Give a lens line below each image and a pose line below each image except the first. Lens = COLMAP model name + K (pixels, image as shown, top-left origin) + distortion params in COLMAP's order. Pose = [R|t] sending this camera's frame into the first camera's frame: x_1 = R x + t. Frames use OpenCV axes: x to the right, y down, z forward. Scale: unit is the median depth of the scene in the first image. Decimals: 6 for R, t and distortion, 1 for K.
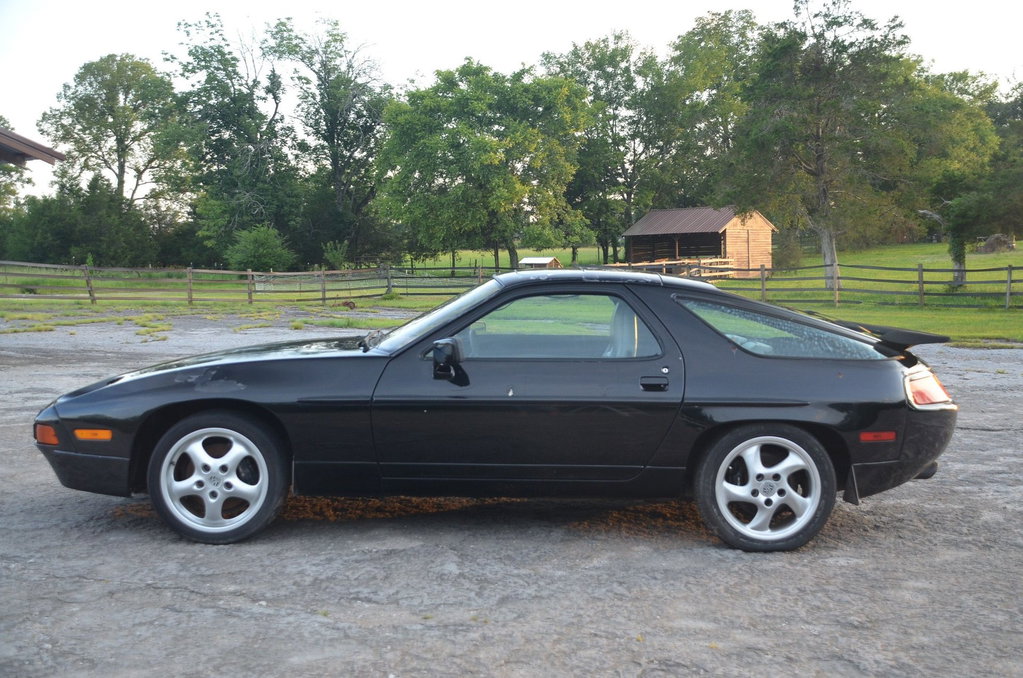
lens RADIAL K [[1131.7, 0, 514.3], [0, 1131.7, 357.2], [0, 0, 1]] dist [0.022699, 0.356340]
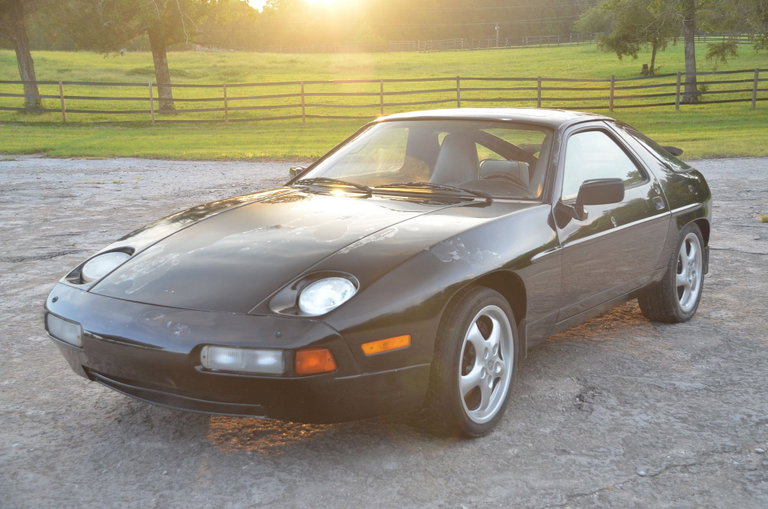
lens RADIAL K [[997.1, 0, 386.0], [0, 997.1, 265.5], [0, 0, 1]] dist [0.104077, 0.508848]
pose [[0.557113, -0.156257, 0.815603, -0.836603], [0.074546, 0.987583, 0.138285, -0.072989], [-0.827084, -0.016240, 0.561844, 0.564024]]
